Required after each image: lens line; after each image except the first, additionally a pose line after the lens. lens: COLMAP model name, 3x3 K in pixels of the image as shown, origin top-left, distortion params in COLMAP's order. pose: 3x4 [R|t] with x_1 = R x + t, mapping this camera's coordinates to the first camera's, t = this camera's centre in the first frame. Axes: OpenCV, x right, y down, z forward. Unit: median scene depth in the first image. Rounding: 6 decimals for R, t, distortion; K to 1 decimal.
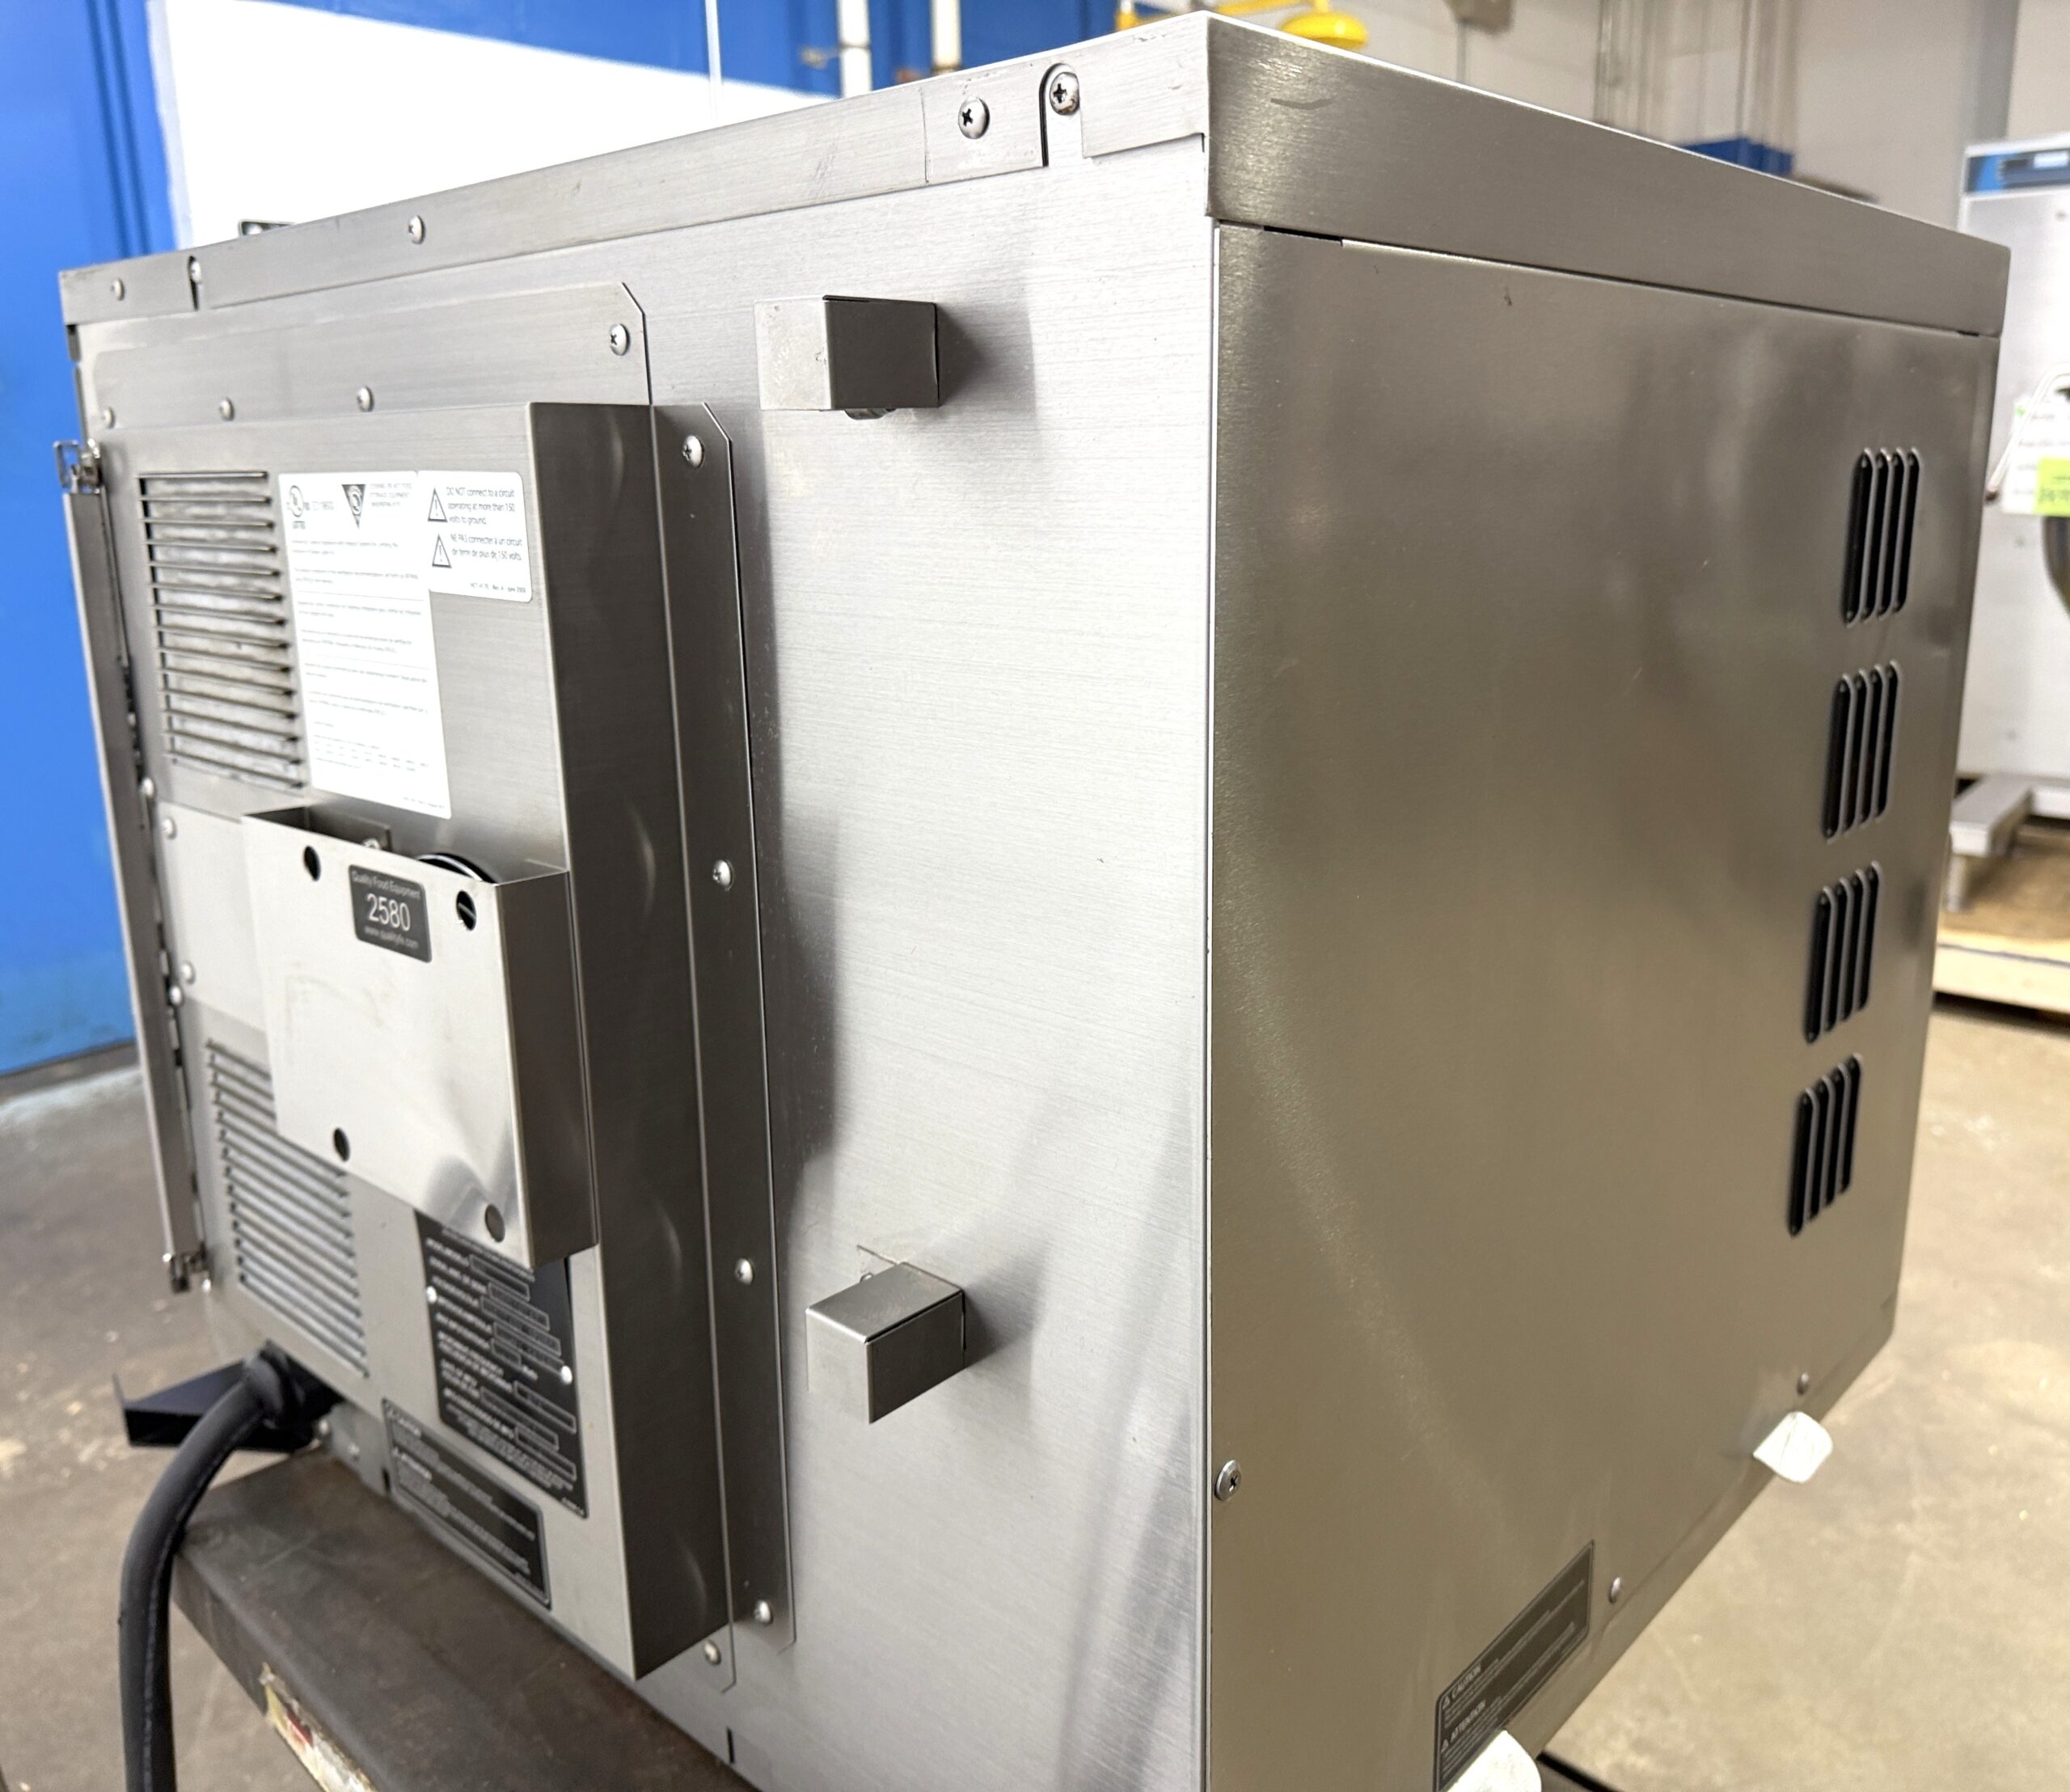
lens RADIAL K [[1668.9, 0, 1038.5], [0, 1668.9, 797.4], [0, 0, 1]] dist [0.004012, -0.016515]
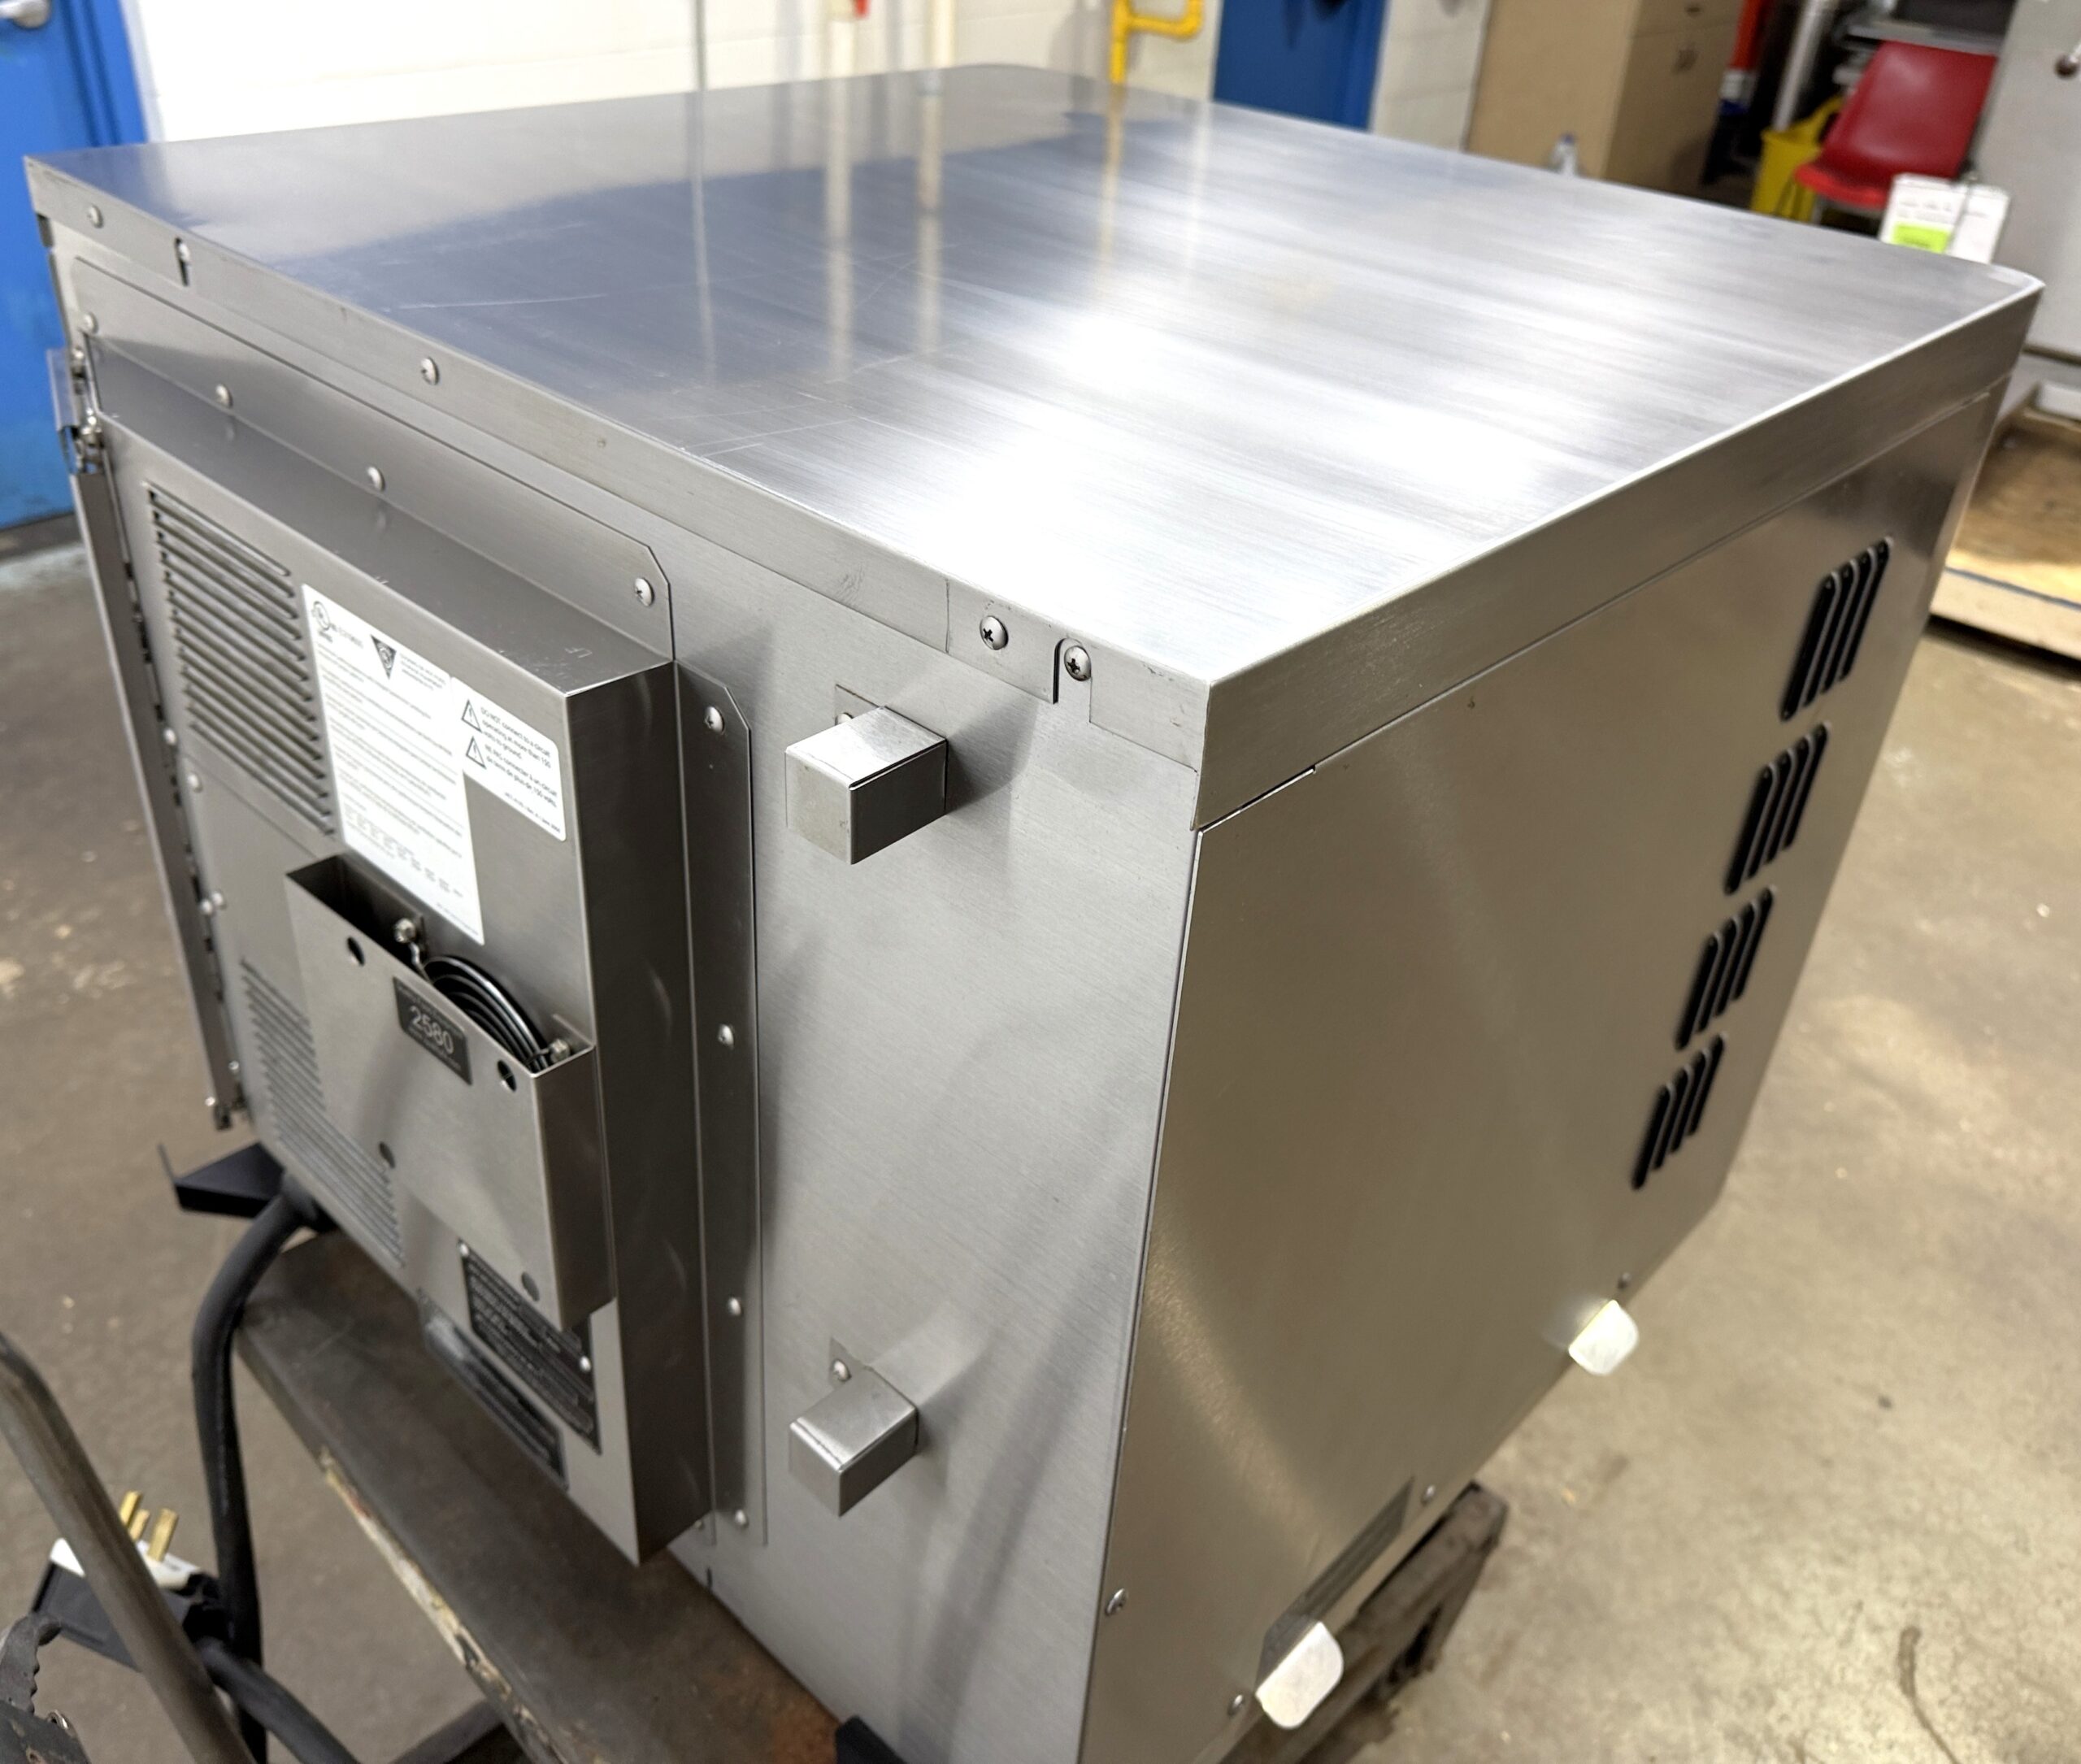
lens RADIAL K [[1739.5, 0, 995.4], [0, 1739.5, 666.9], [0, 0, 1]] dist [0.083988, -0.161334]
pose [[0.997607, 0.067235, 0.016124, -0.030587], [-0.068986, 0.952260, 0.297393, -0.407950], [0.004642, -0.297793, 0.954619, -0.050811]]
